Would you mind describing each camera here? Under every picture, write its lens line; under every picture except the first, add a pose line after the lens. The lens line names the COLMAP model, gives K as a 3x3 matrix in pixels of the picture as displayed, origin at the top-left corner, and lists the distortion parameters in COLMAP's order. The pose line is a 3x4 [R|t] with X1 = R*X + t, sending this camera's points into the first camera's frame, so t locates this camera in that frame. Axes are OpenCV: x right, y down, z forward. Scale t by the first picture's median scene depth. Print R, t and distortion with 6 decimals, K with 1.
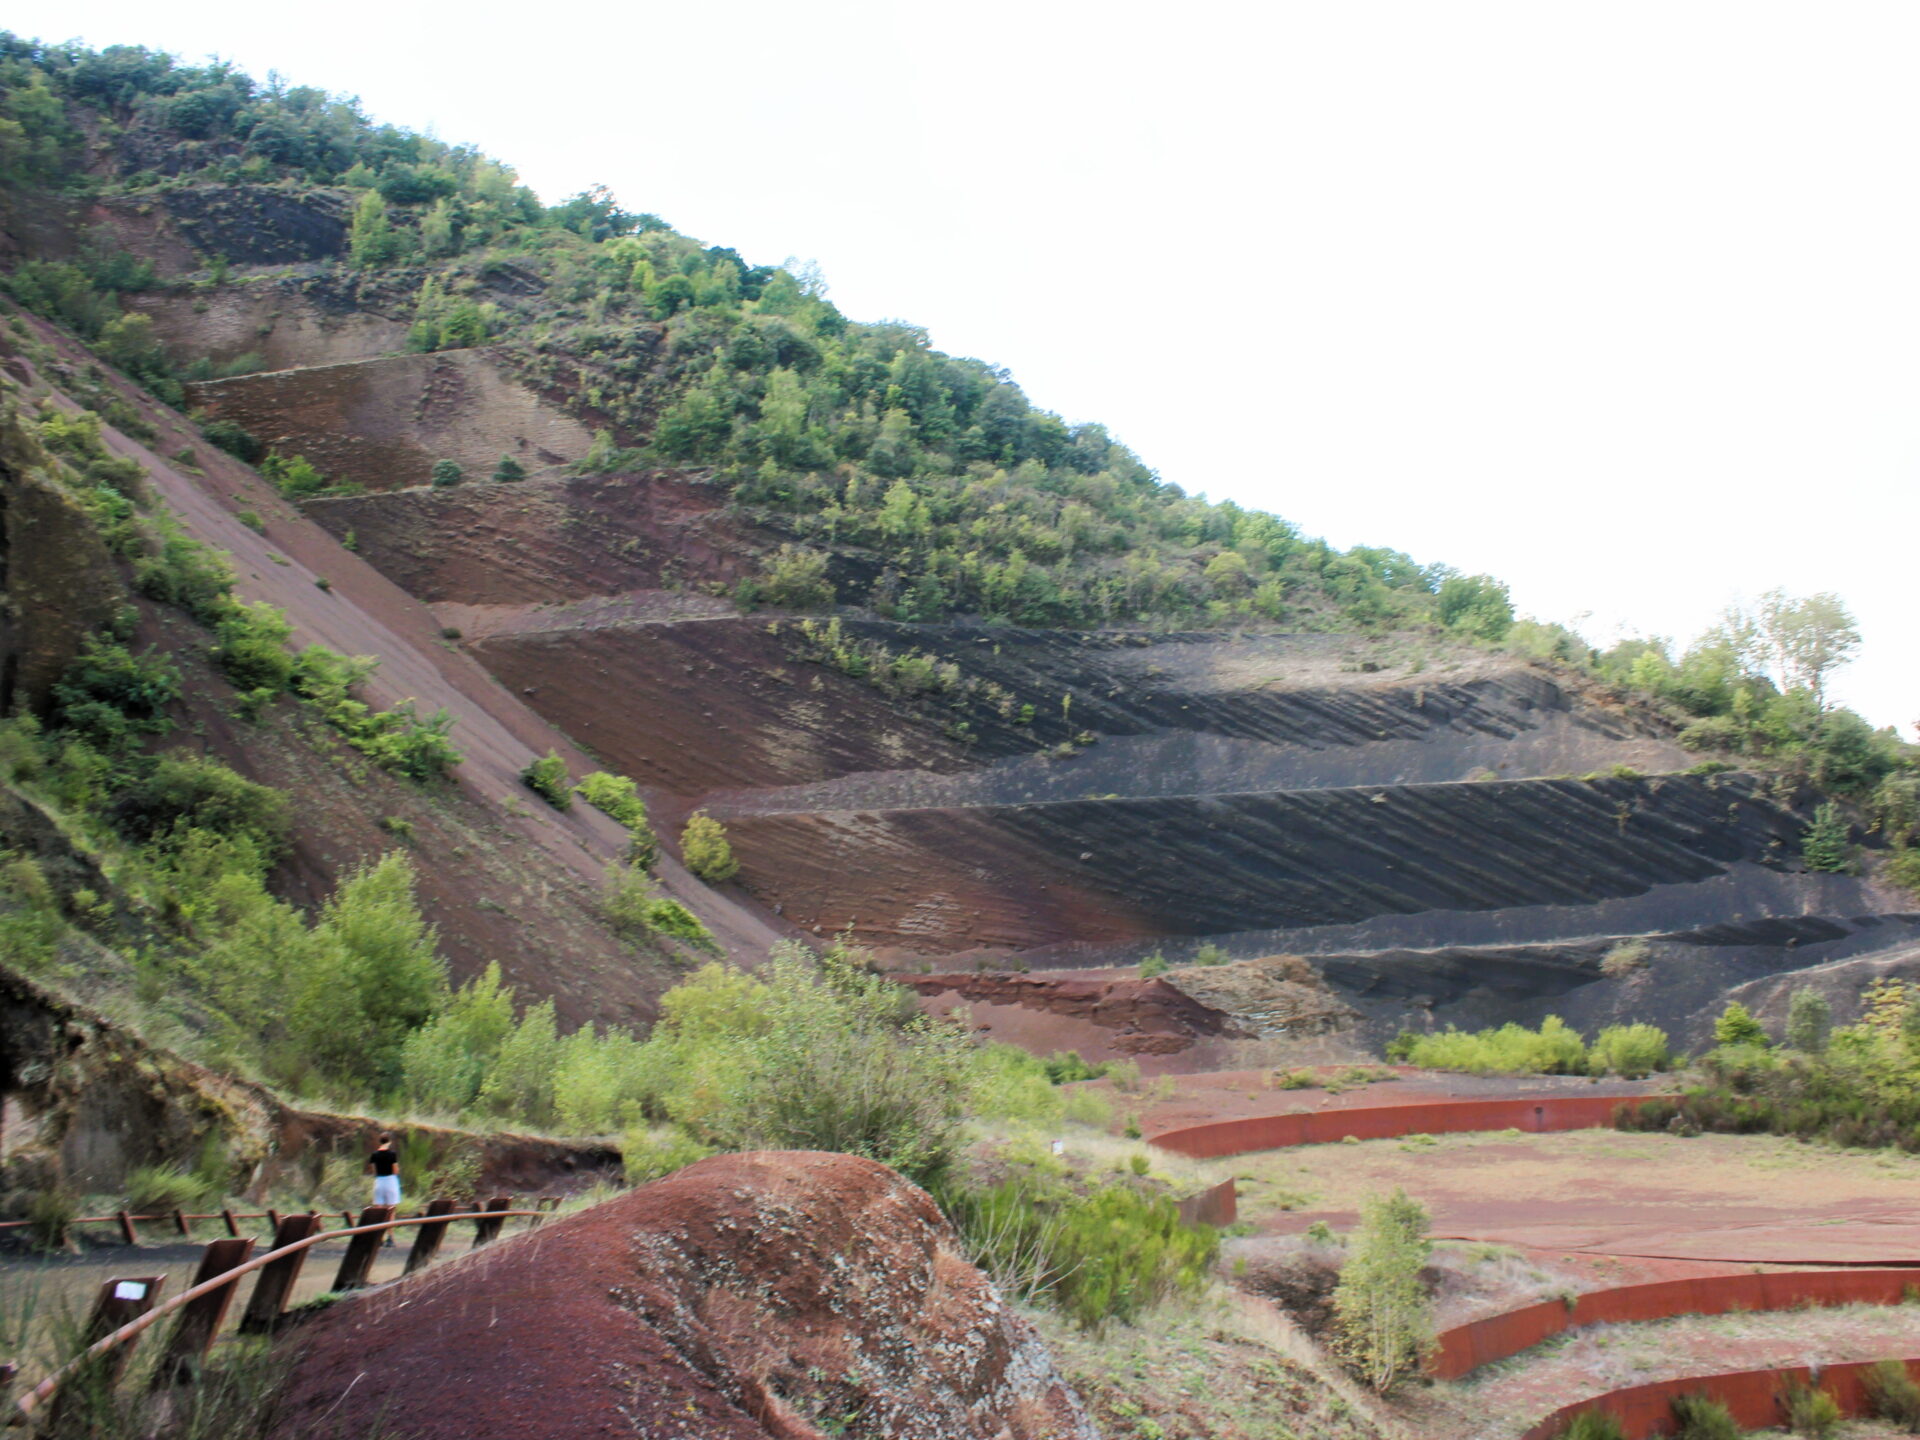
lens RADIAL K [[1708.6, 0, 974.1], [0, 1708.6, 729.4], [0, 0, 1]] dist [-0.154784, 0.115137]
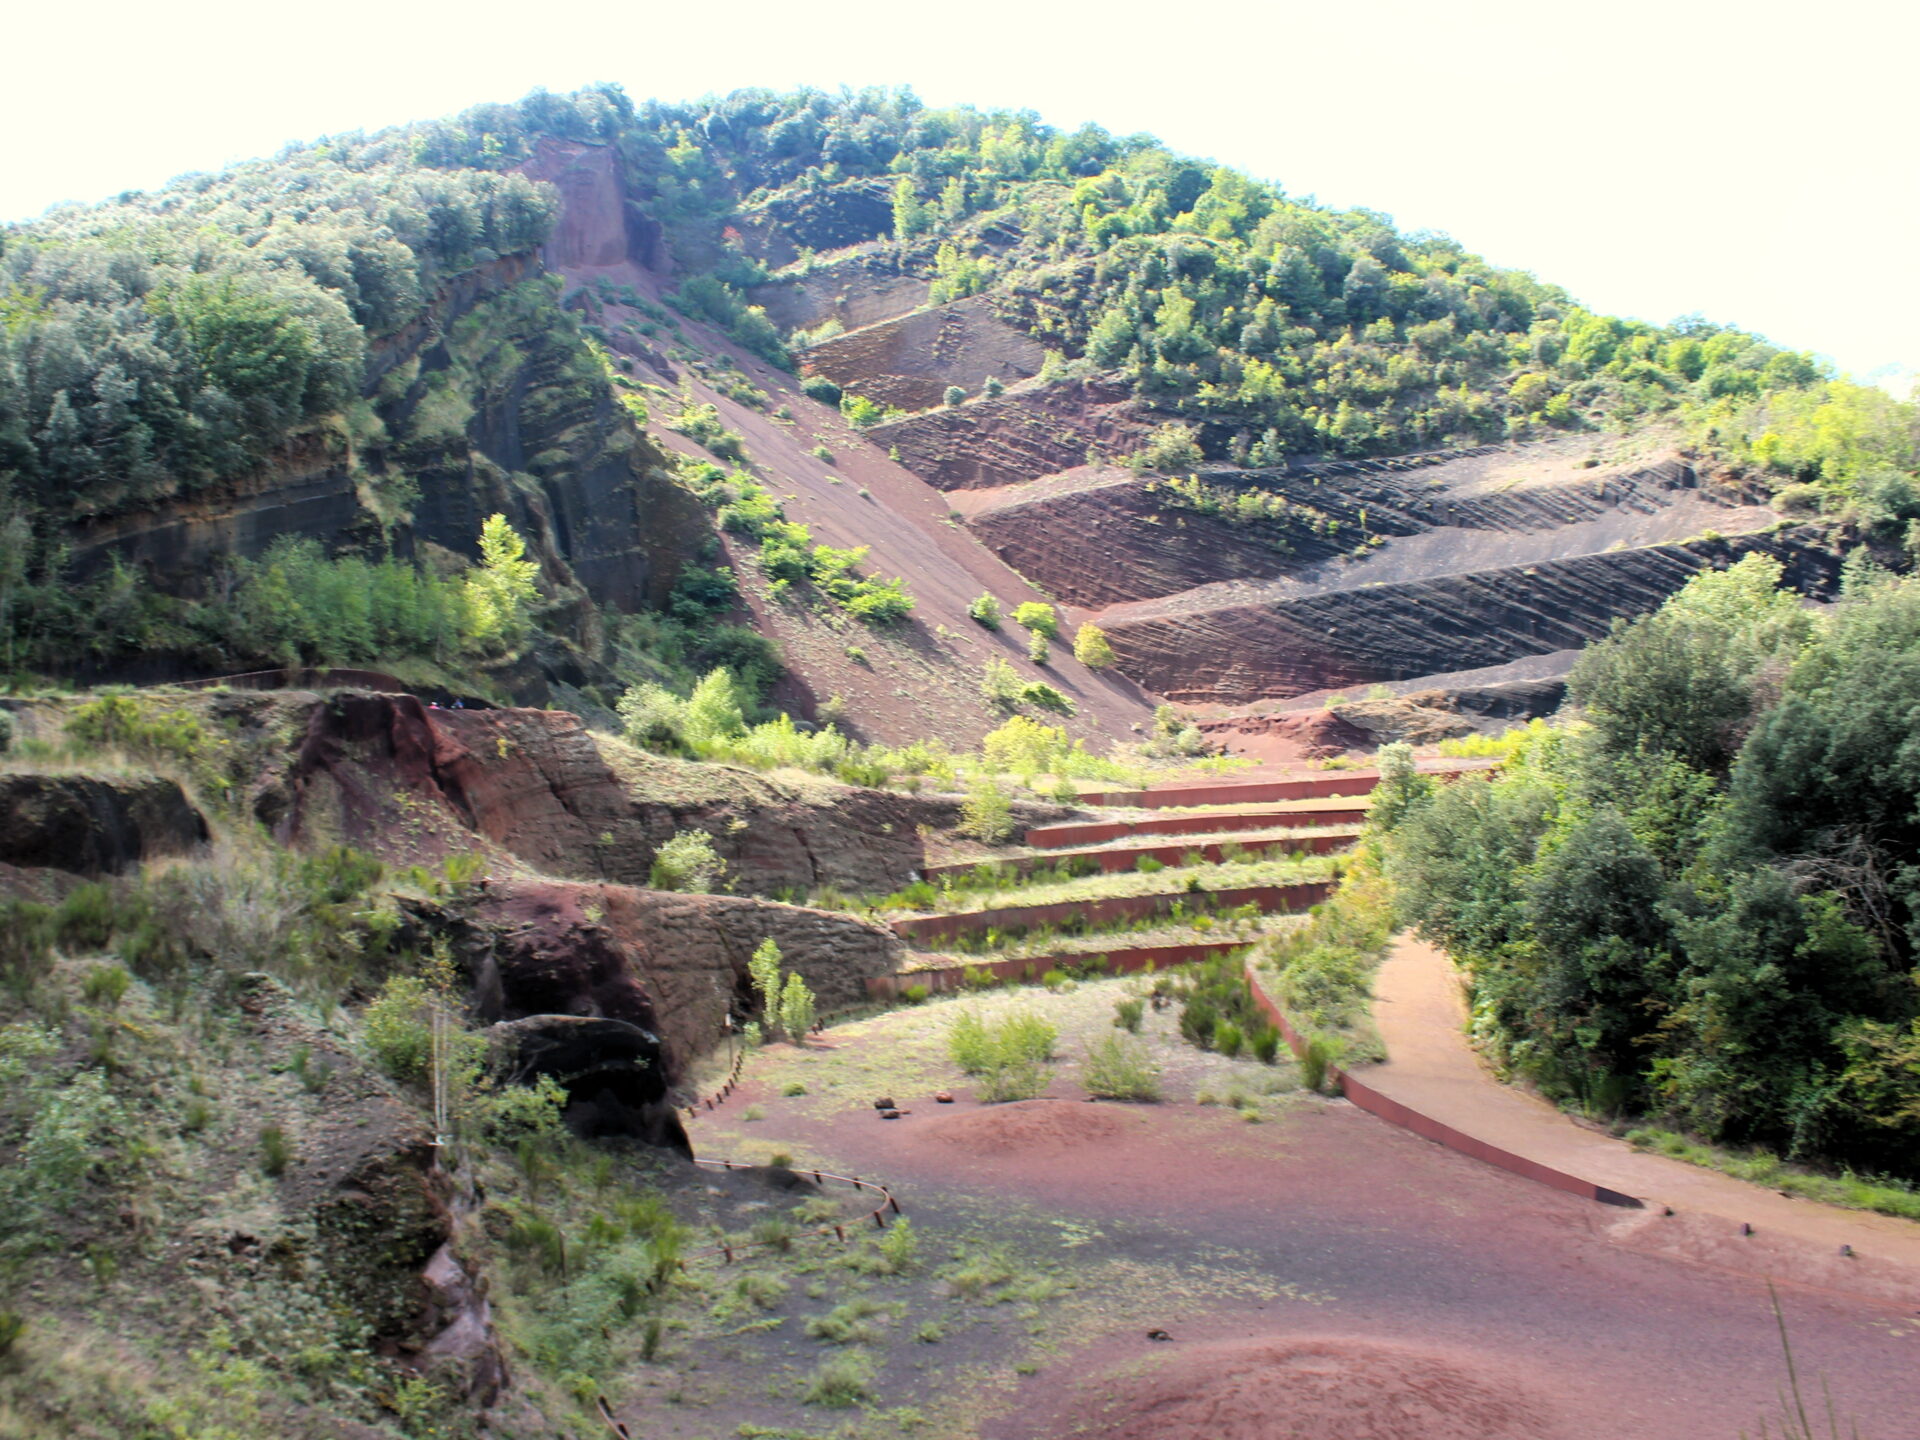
lens RADIAL K [[1708.6, 0, 969.6], [0, 1708.6, 725.2], [0, 0, 1]] dist [-0.154784, 0.115137]
pose [[0.897392, -0.062452, -0.436793, 0.324494], [0.113735, 0.989221, 0.092232, -0.010352], [0.426325, -0.132447, 0.894821, -0.329071]]
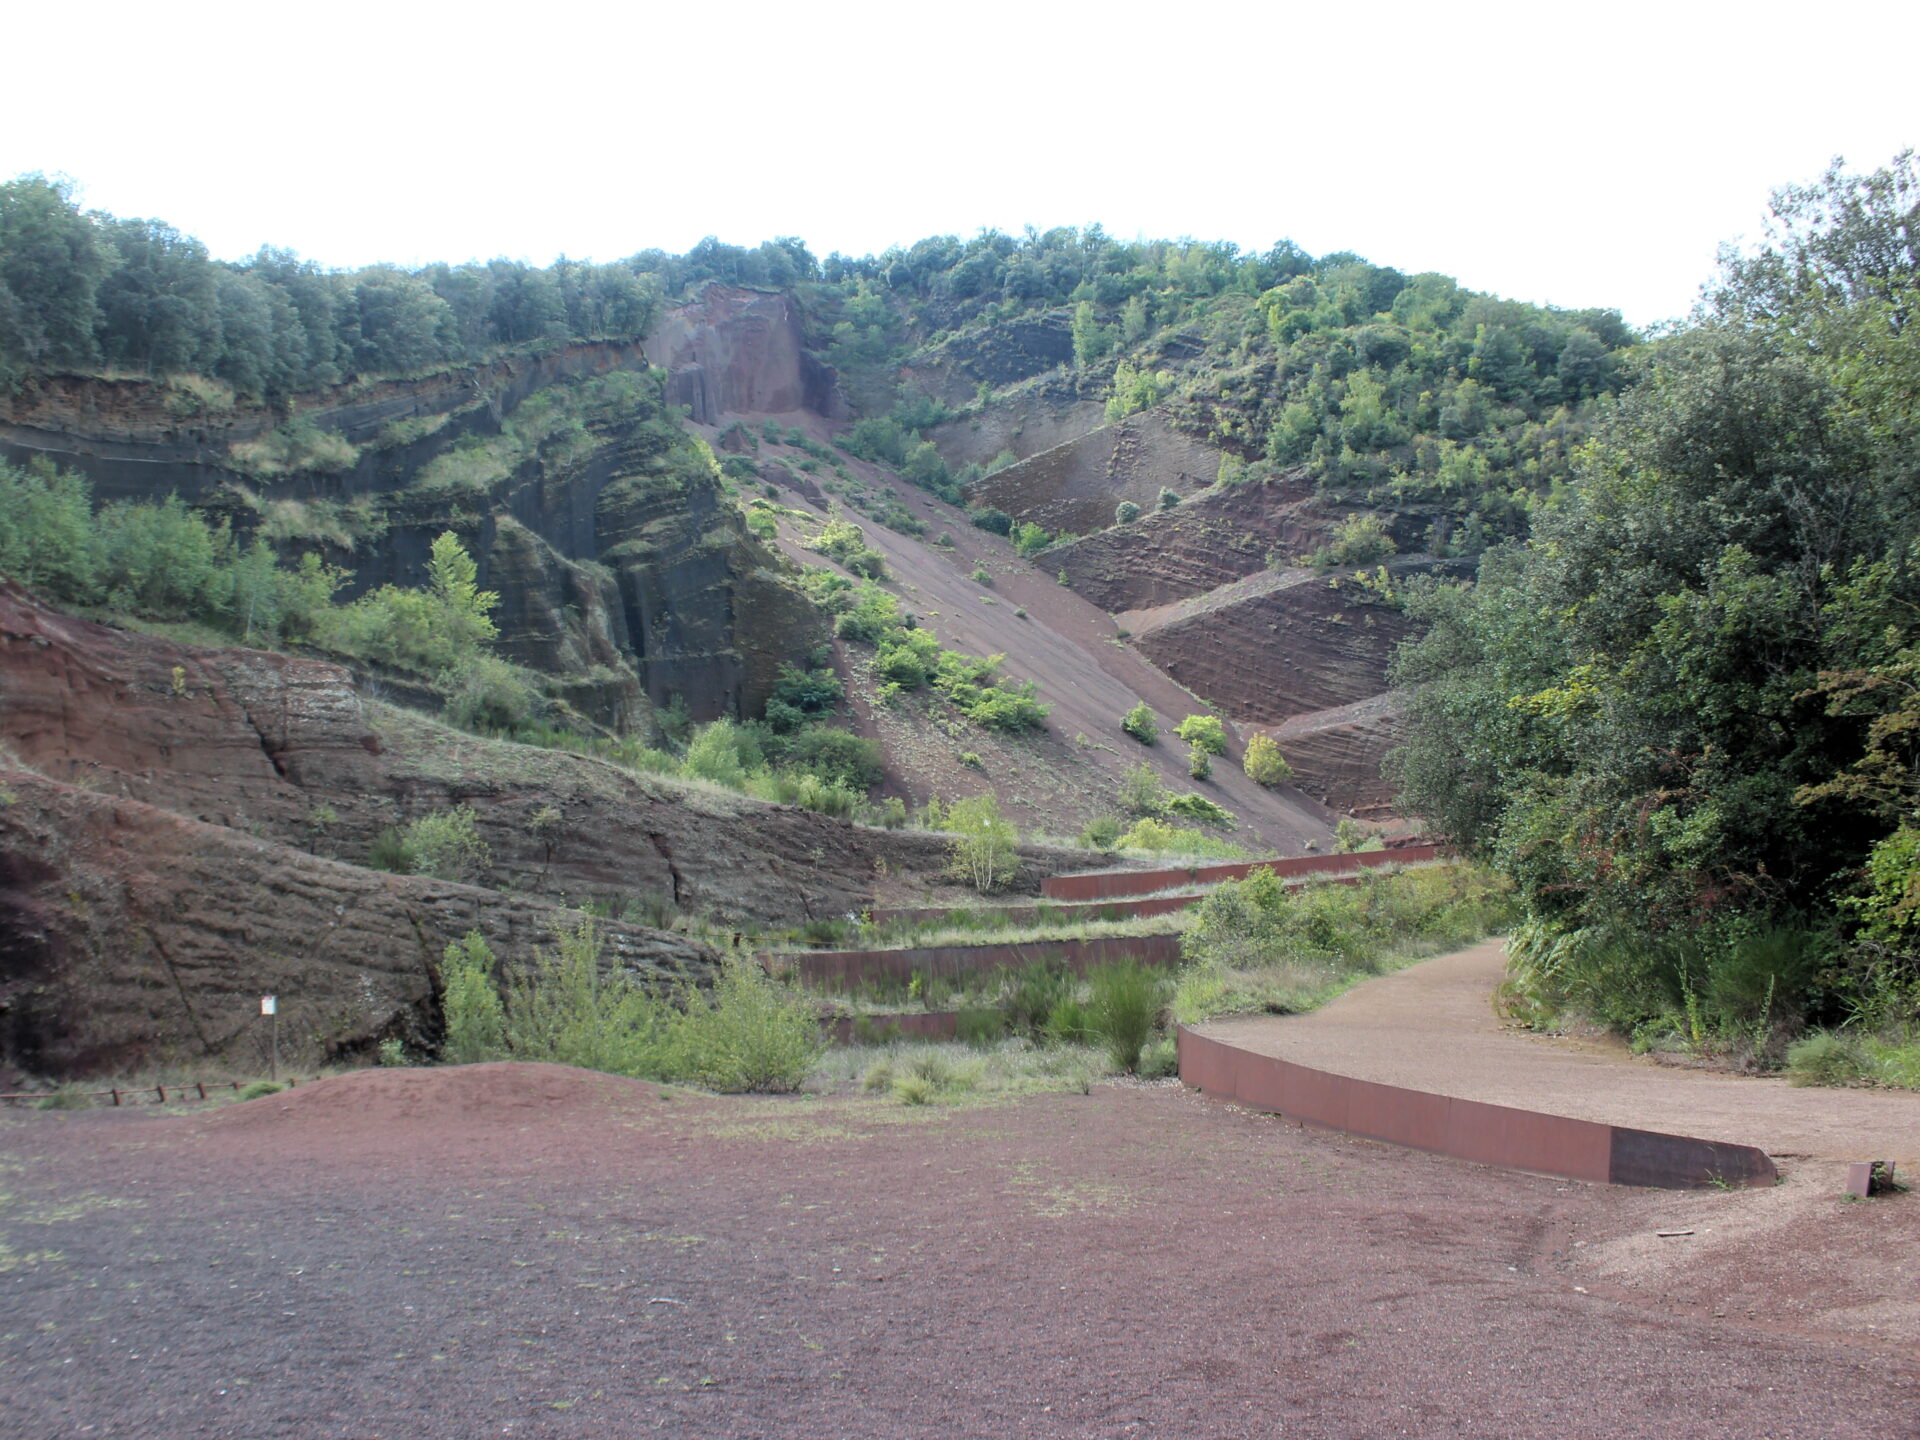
lens RADIAL K [[1708.6, 0, 978.3], [0, 1708.6, 726.4], [0, 0, 1]] dist [-0.154784, 0.115137]
pose [[0.816878, -0.143558, -0.558661, 0.315488], [0.134551, 0.989239, -0.057461, 0.072530], [0.560898, -0.028230, 0.827403, -0.152161]]
